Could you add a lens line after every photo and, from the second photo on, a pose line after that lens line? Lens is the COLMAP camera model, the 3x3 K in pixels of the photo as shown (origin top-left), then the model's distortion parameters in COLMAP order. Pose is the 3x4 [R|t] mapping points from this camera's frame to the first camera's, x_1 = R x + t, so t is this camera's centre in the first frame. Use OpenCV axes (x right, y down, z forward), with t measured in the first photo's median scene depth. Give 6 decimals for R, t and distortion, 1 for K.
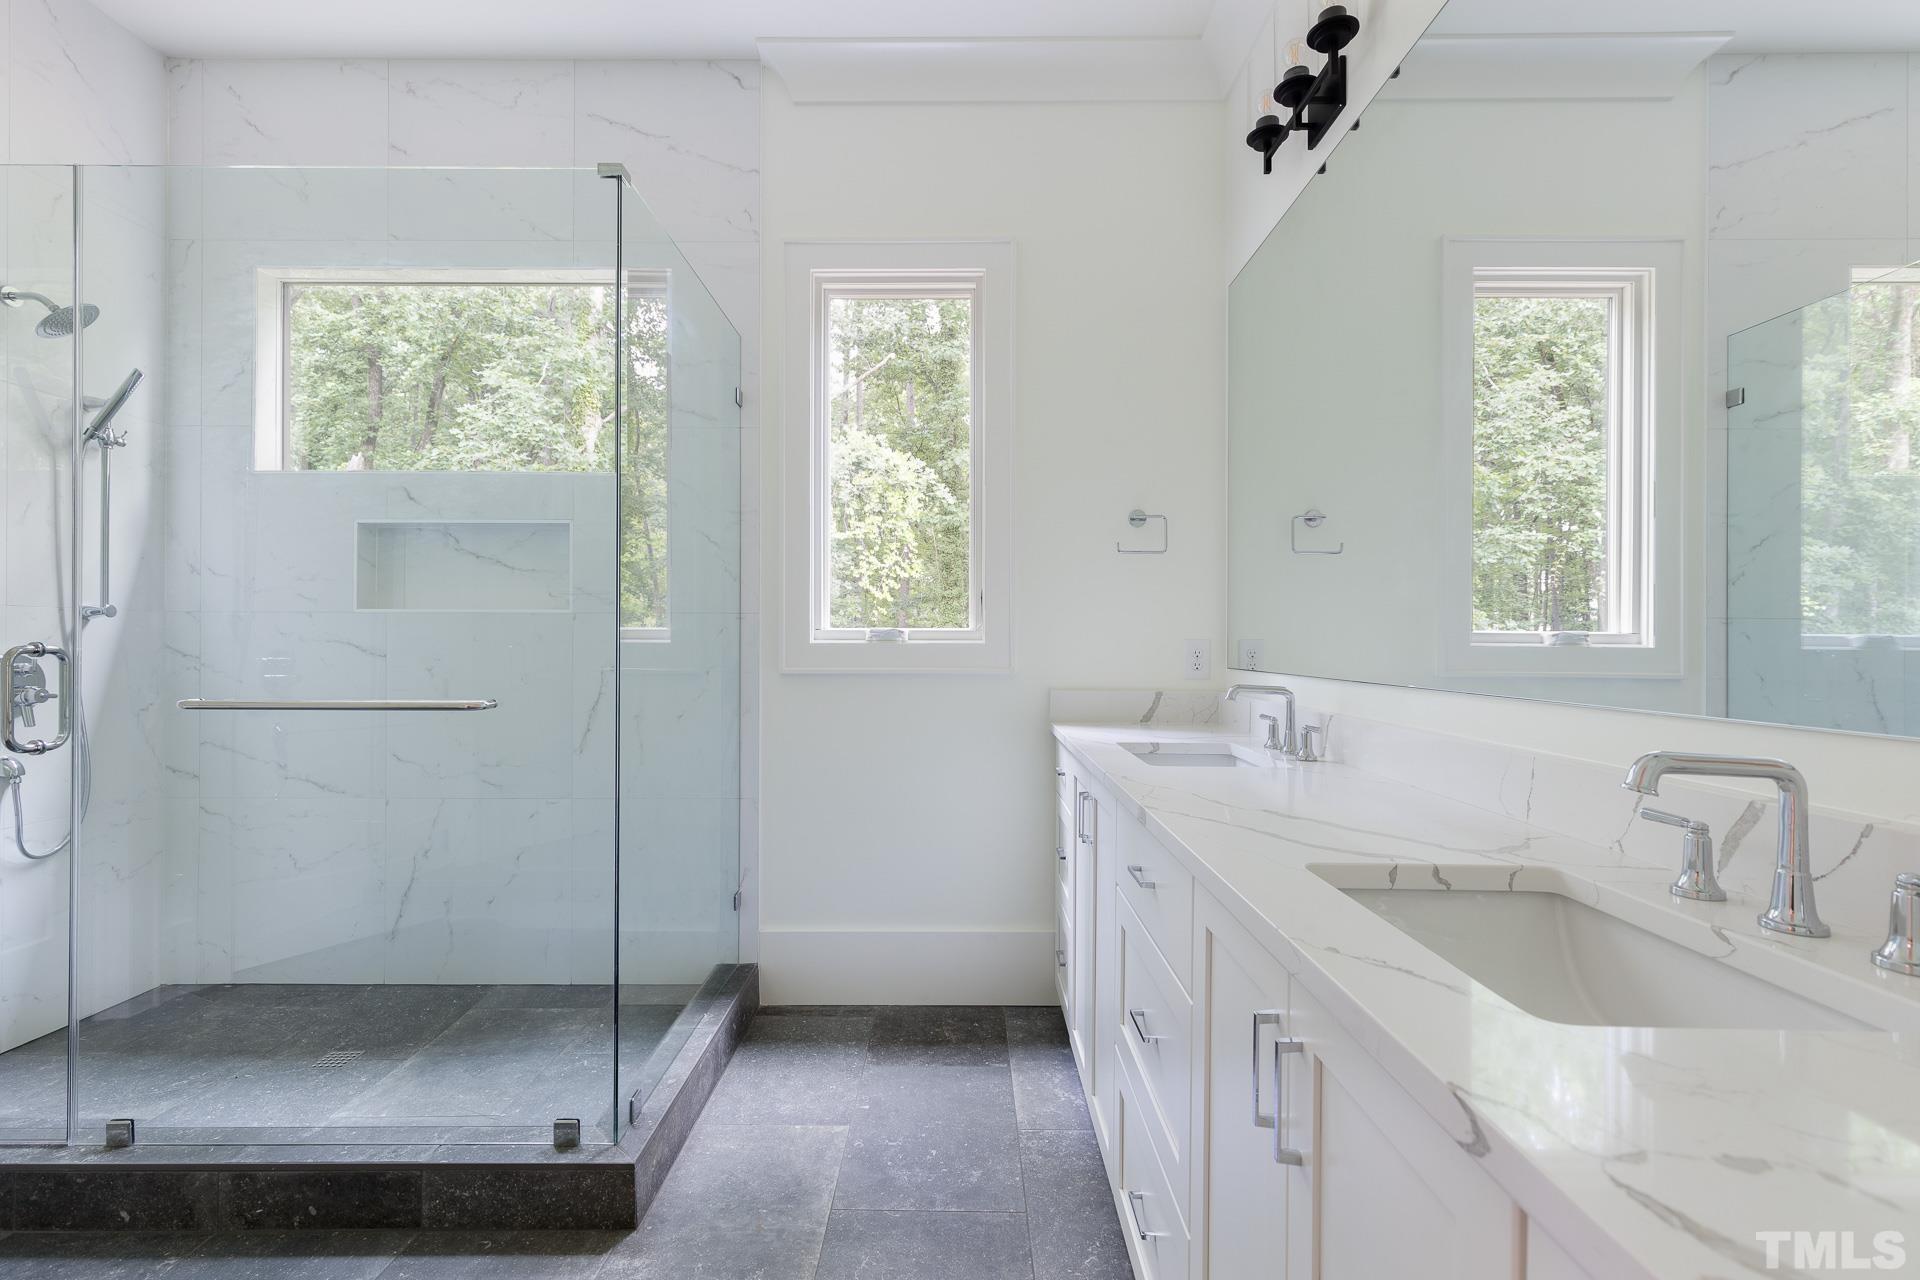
lens RADIAL K [[869.9, 0, 942.5], [0, 869.9, 645.3], [0, 0, 1]] dist [0.003580, 0.001766]
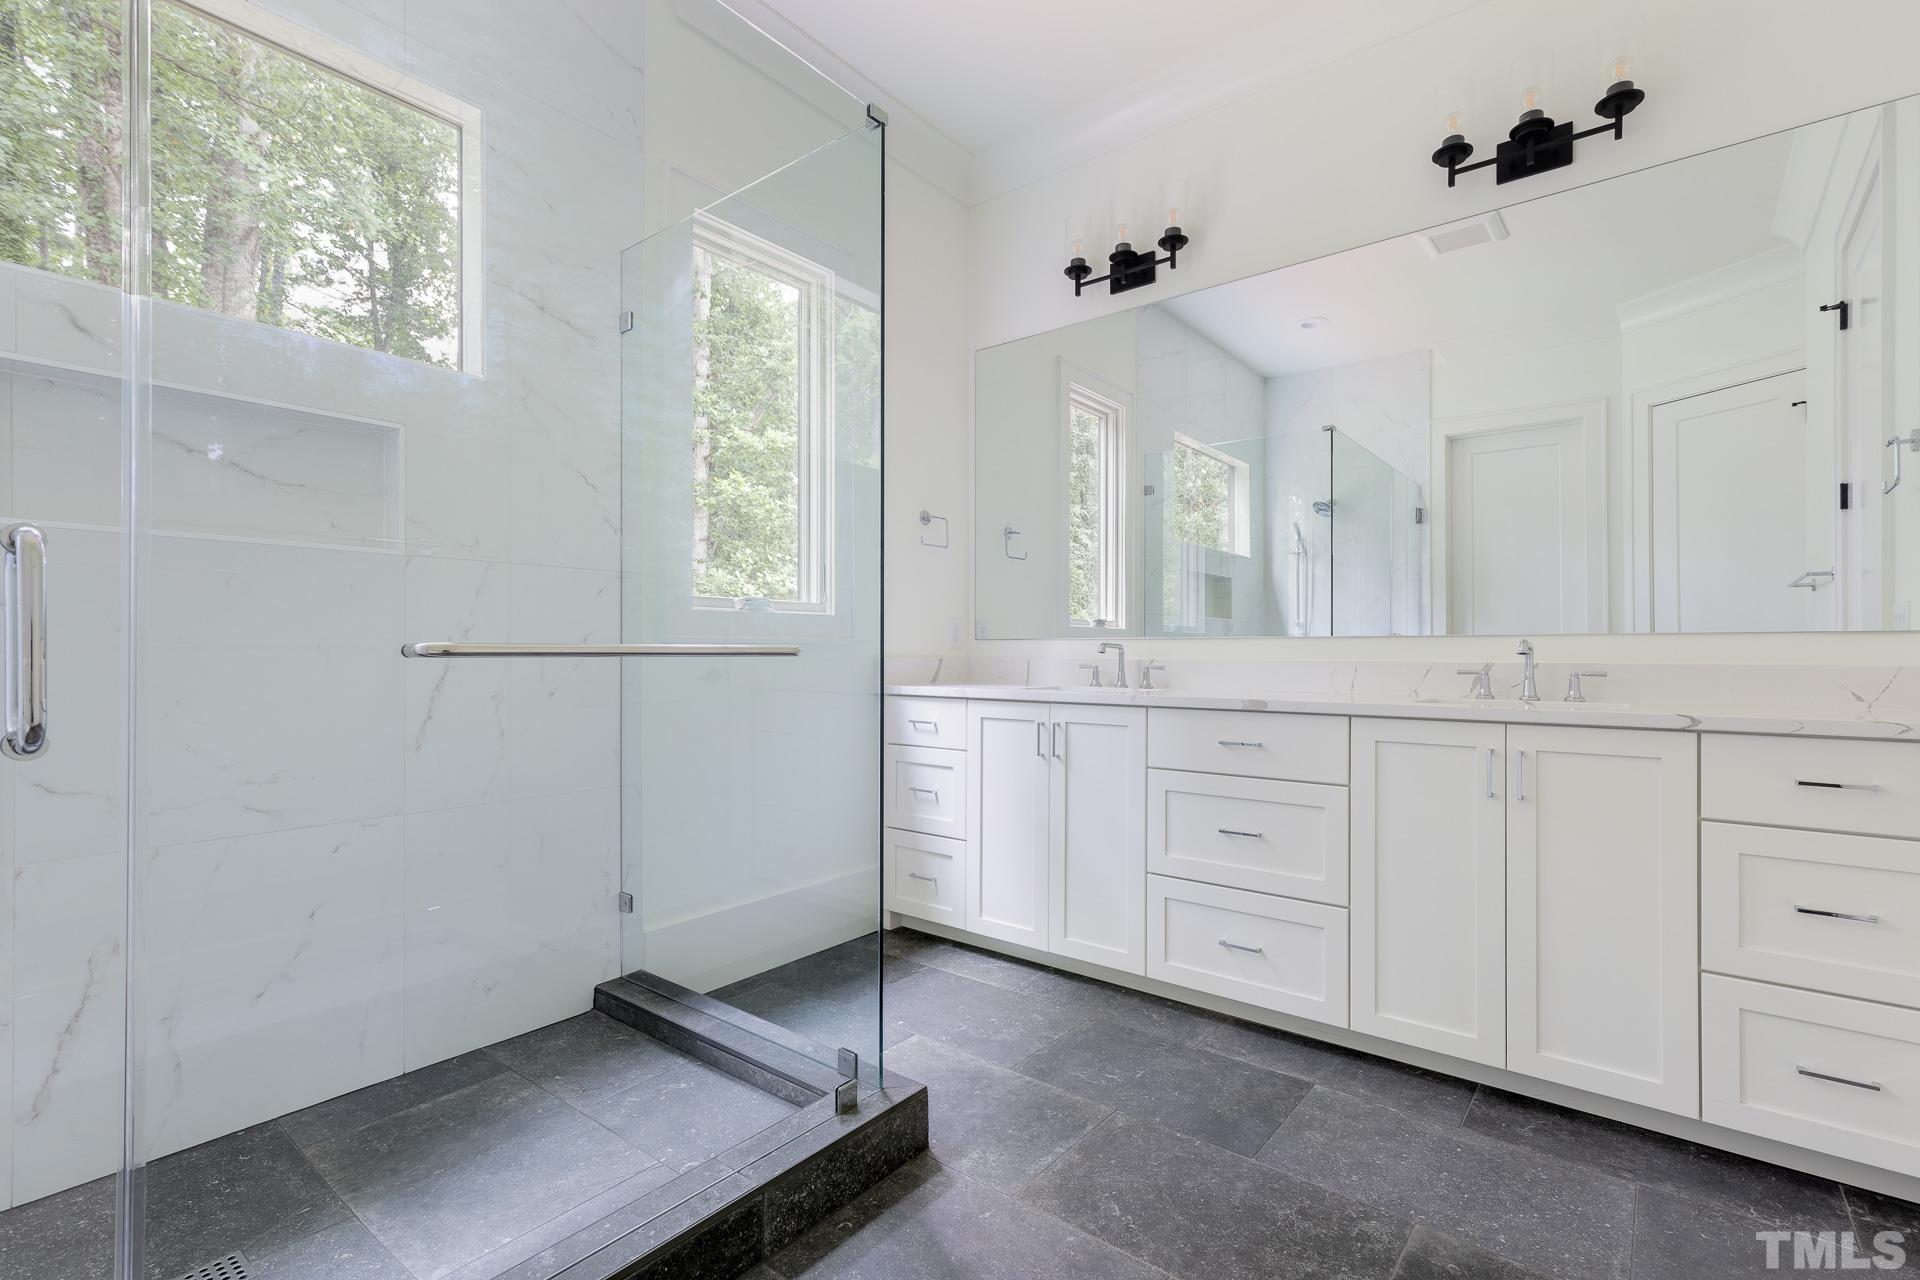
lens RADIAL K [[869.9, 0, 965.8], [0, 869.9, 647.6], [0, 0, 1]] dist [0.003580, 0.001766]
pose [[0.613619, 0.001718, 0.789600, -0.787600], [0.002510, 0.999988, -0.004127, 0.048161], [-0.789598, 0.004514, 0.613608, 0.215599]]
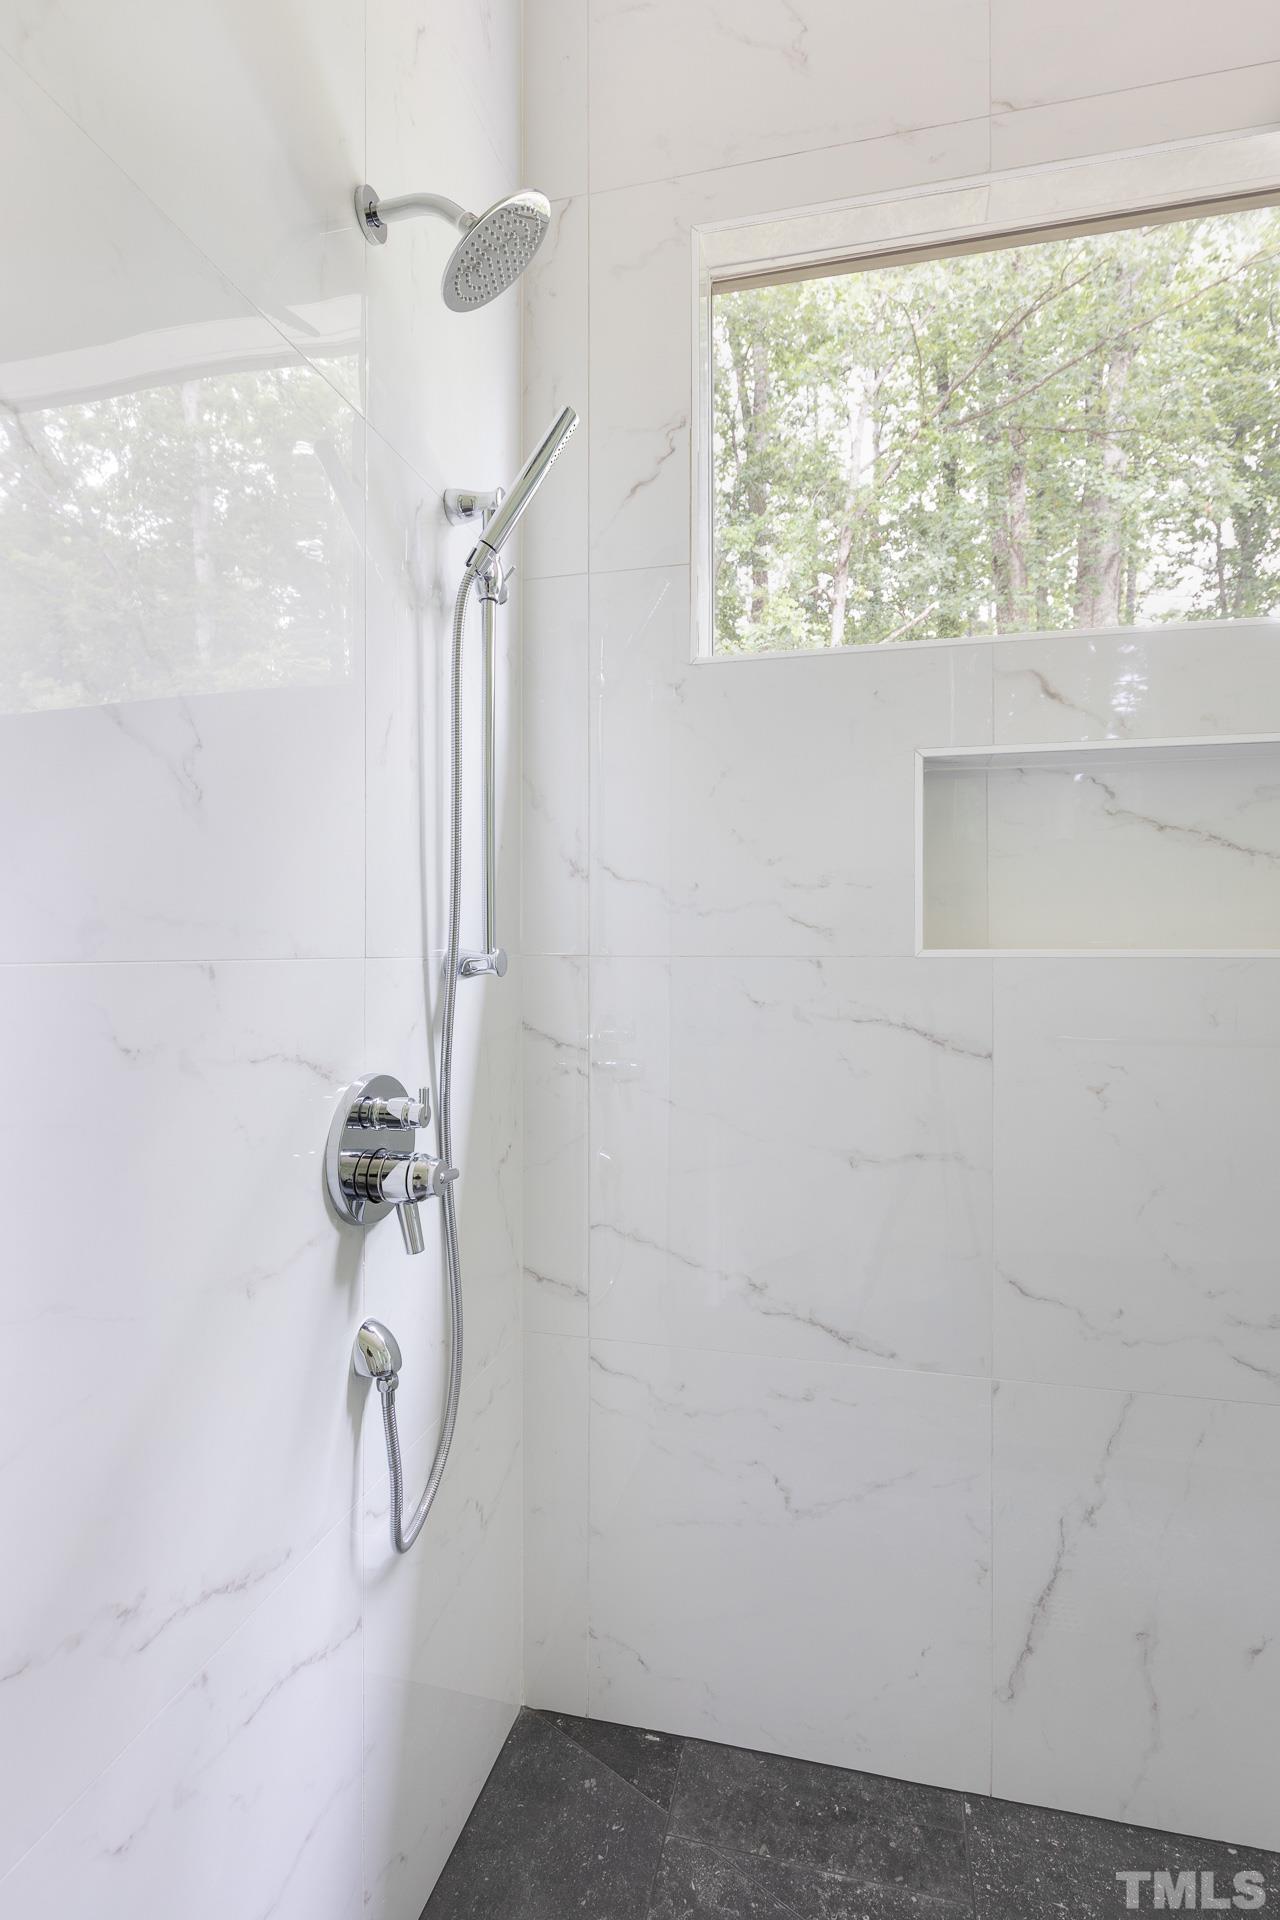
lens RADIAL K [[930.7, 0, 660.2], [0, 930.7, 951.6], [0, 0, 1]] dist [-0.006132, -0.000675]
pose [[0.975613, -0.002097, -0.219487, -0.778950], [0.002350, 0.999997, 0.000888, -0.046257], [0.219485, -0.001382, 0.975615, 0.561898]]
